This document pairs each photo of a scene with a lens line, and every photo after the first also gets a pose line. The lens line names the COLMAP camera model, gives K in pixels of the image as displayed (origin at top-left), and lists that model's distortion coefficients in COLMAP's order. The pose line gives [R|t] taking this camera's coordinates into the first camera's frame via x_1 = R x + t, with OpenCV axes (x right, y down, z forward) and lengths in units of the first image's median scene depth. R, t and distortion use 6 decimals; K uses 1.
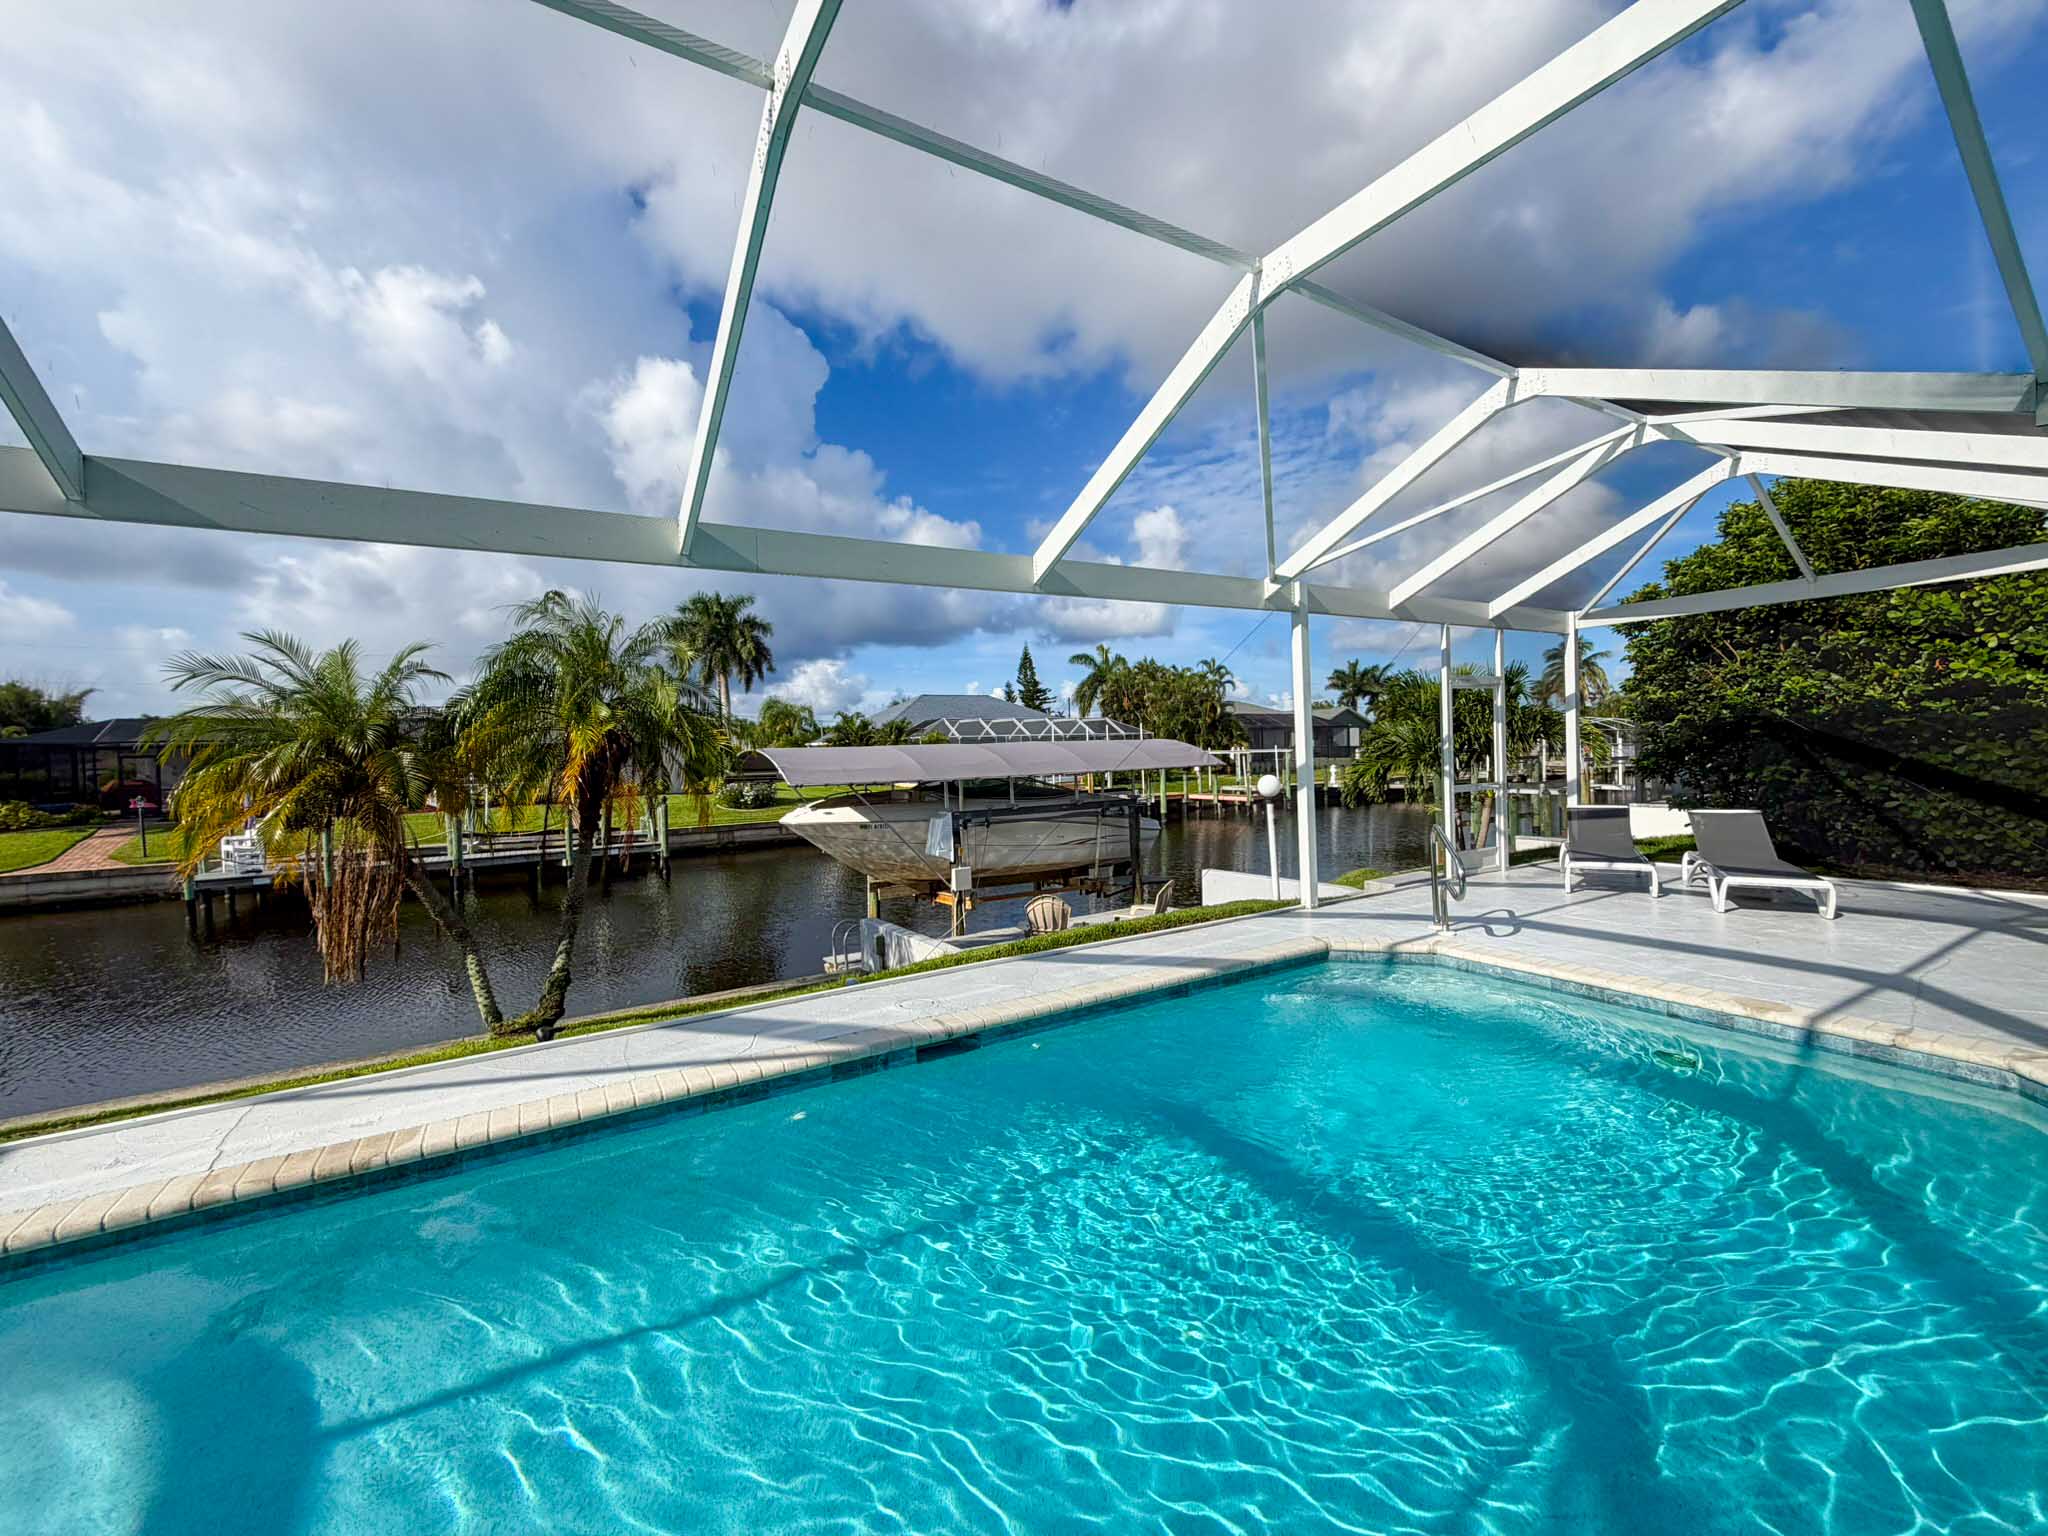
lens RADIAL K [[815.7, 0, 1016.7], [0, 815.7, 764.6], [0, 0, 1]] dist [-0.000599, 0.000690]
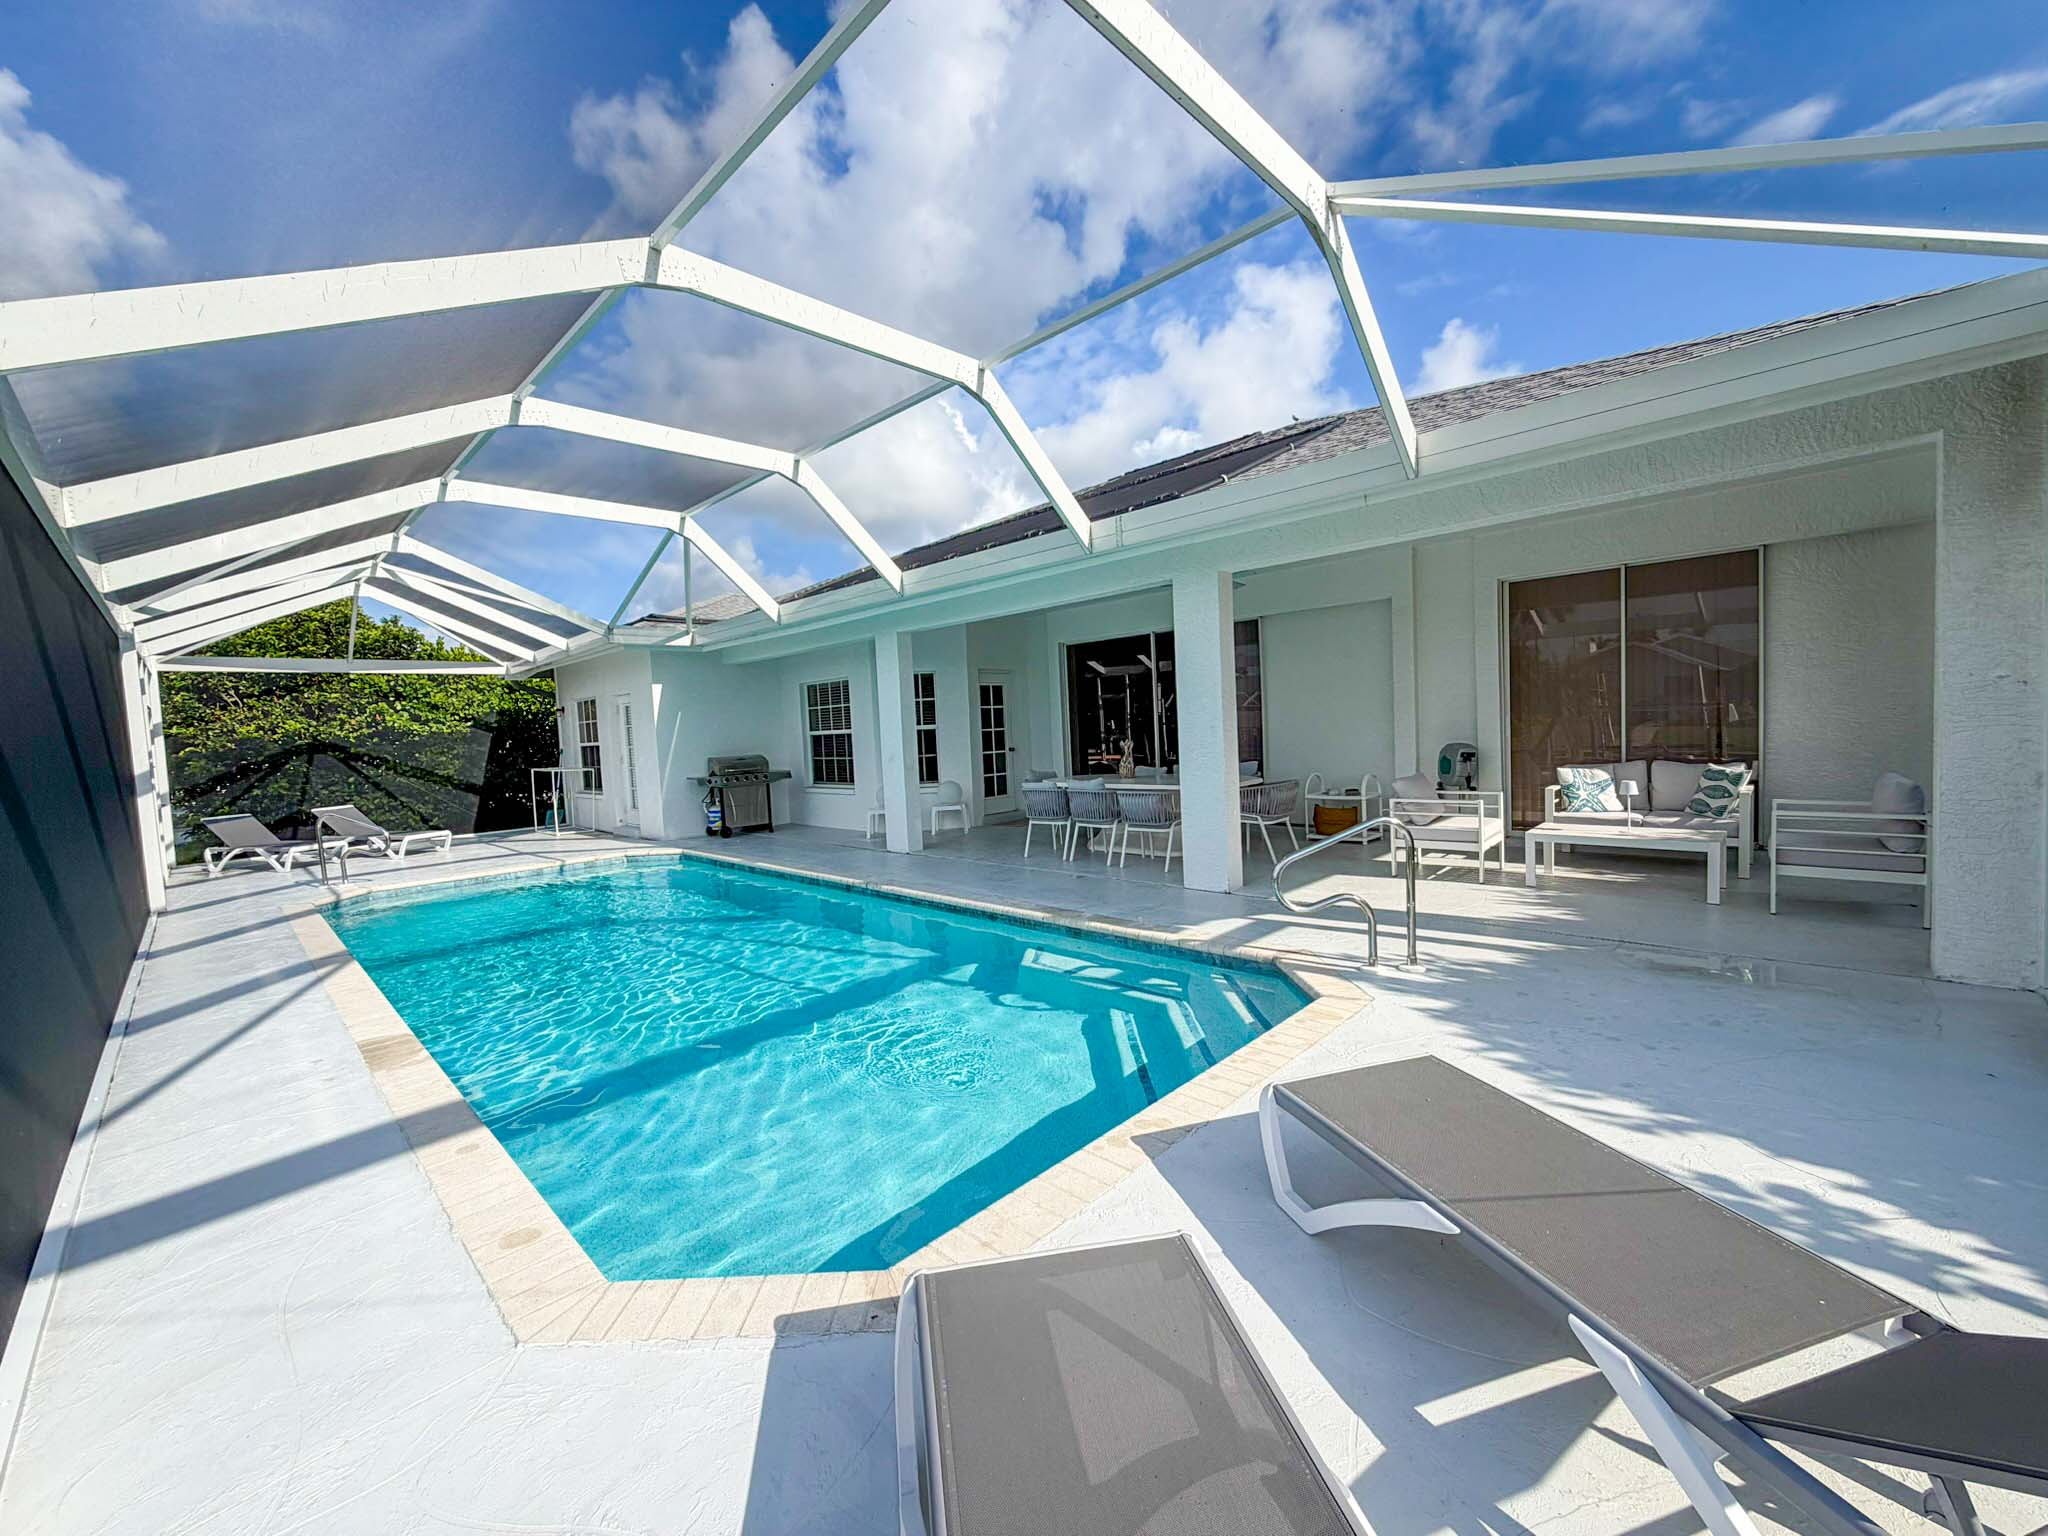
lens RADIAL K [[815.7, 0, 1037.4], [0, 815.7, 772.5], [0, 0, 1]] dist [-0.000599, 0.000690]
pose [[-0.243158, -0.008785, 0.969947, -0.546971], [0.069031, 0.997267, 0.026338, 0.026259], [-0.967527, 0.073360, -0.241887, 0.055627]]
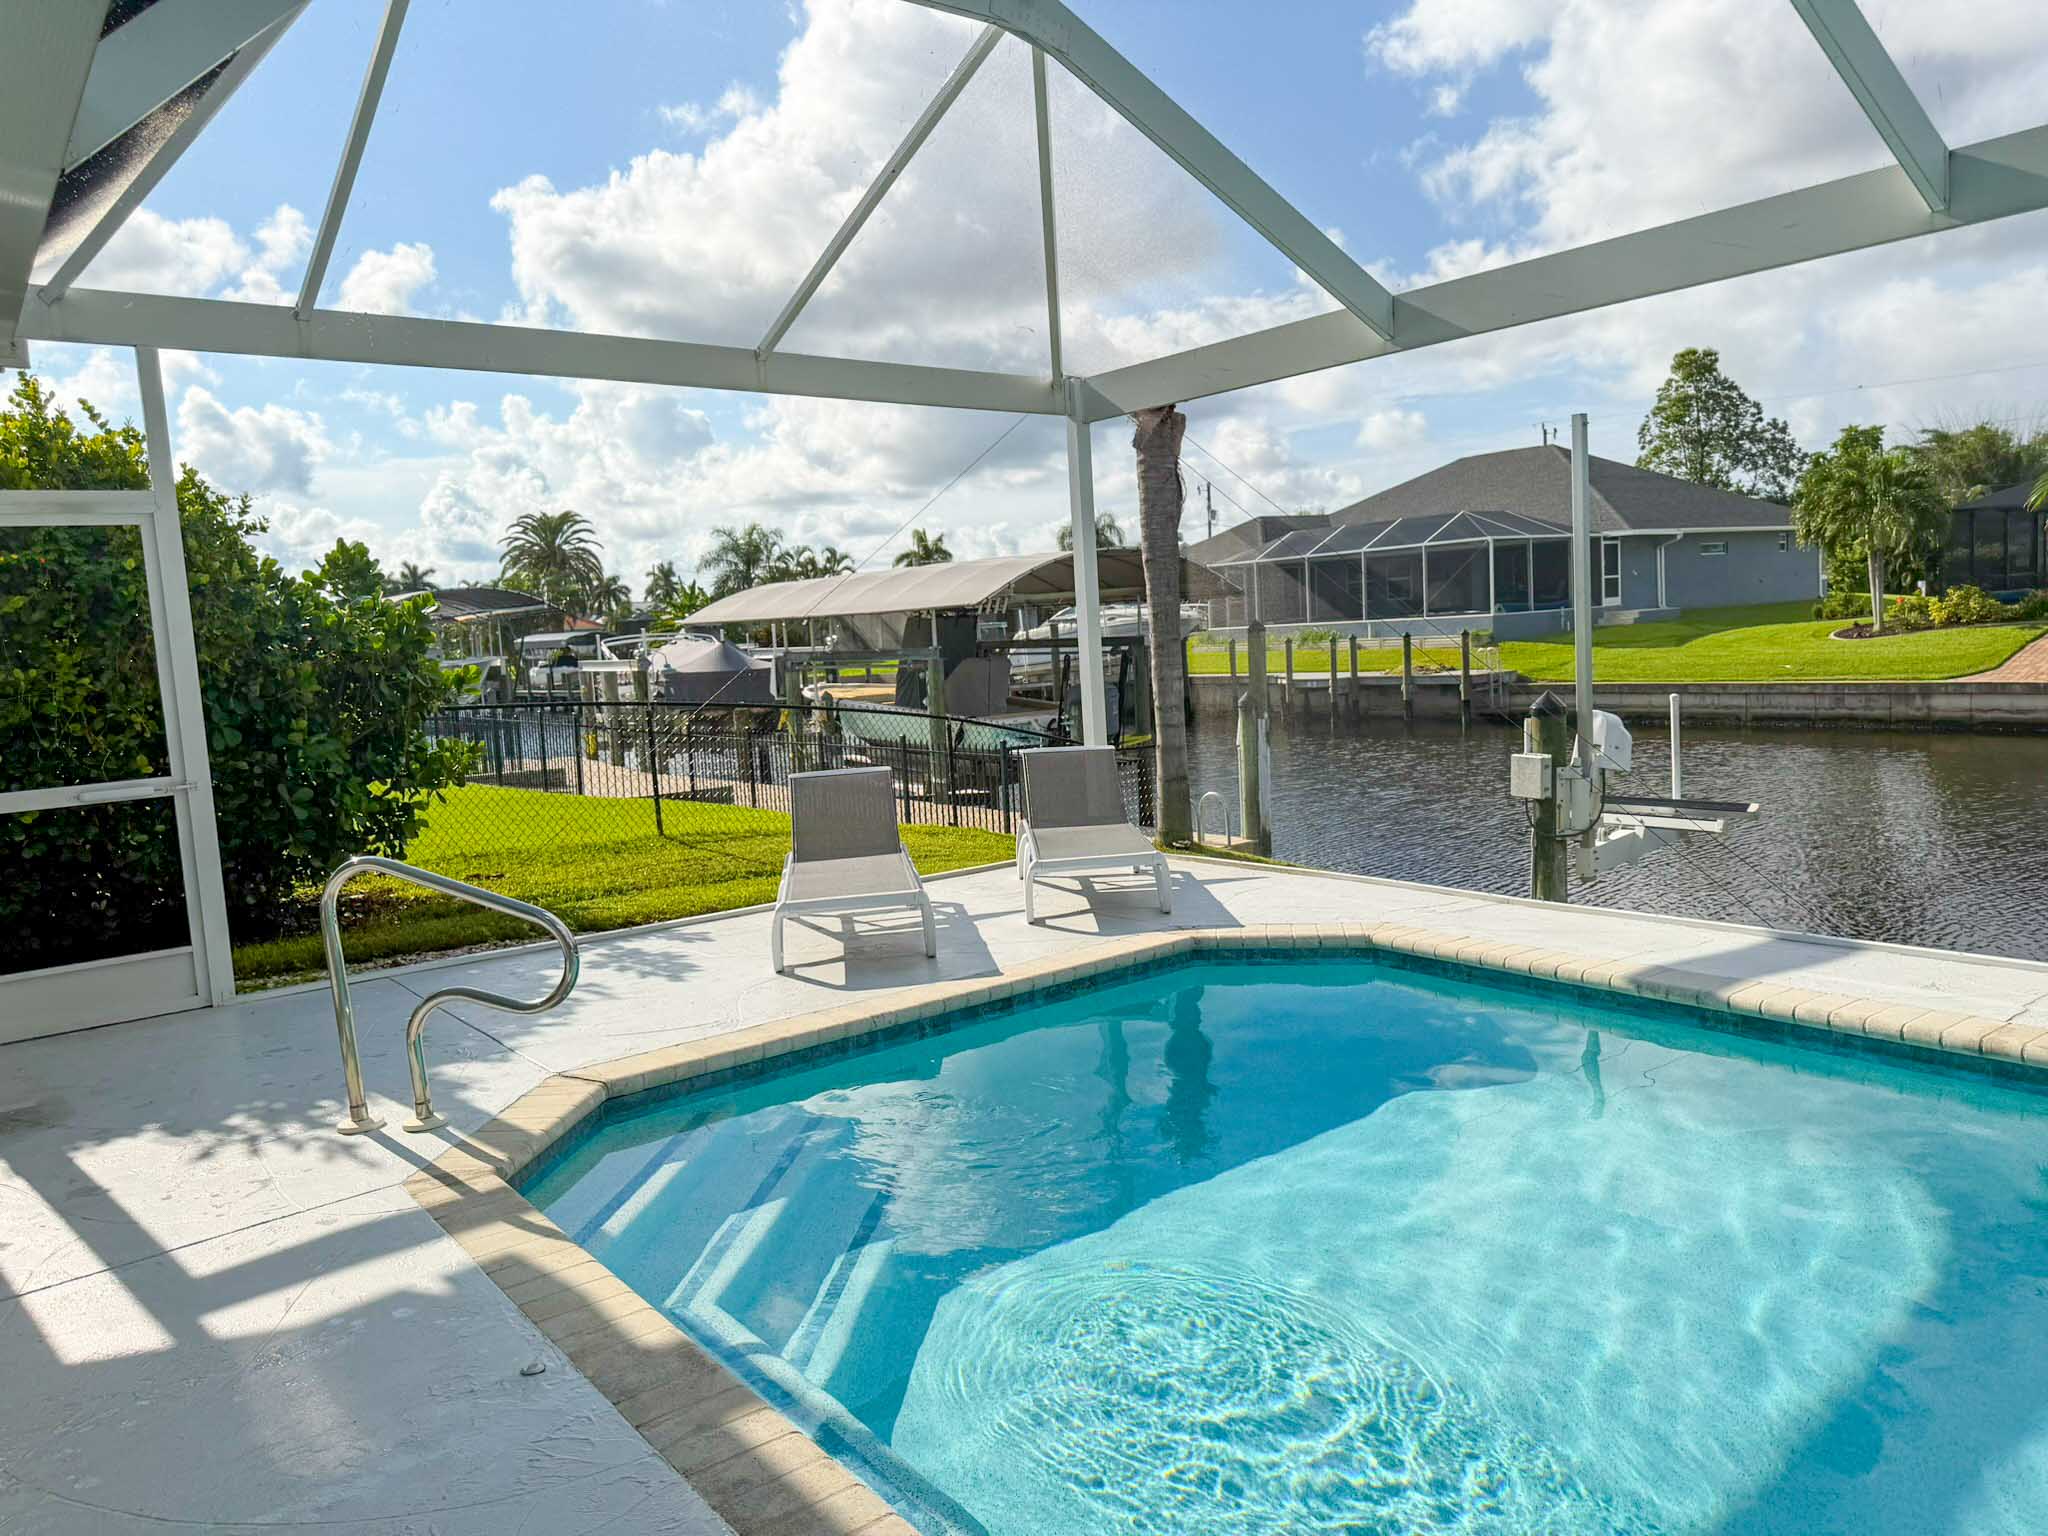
lens RADIAL K [[1448.0, 0, 1026.9], [0, 1448.0, 767.5], [0, 0, 1]] dist [0.049535, -0.061071]
pose [[0.109009, 0.124920, -0.986160, 0.075777], [0.039867, 0.990725, 0.129905, 0.002351], [0.993241, -0.053476, 0.103018, -0.029516]]
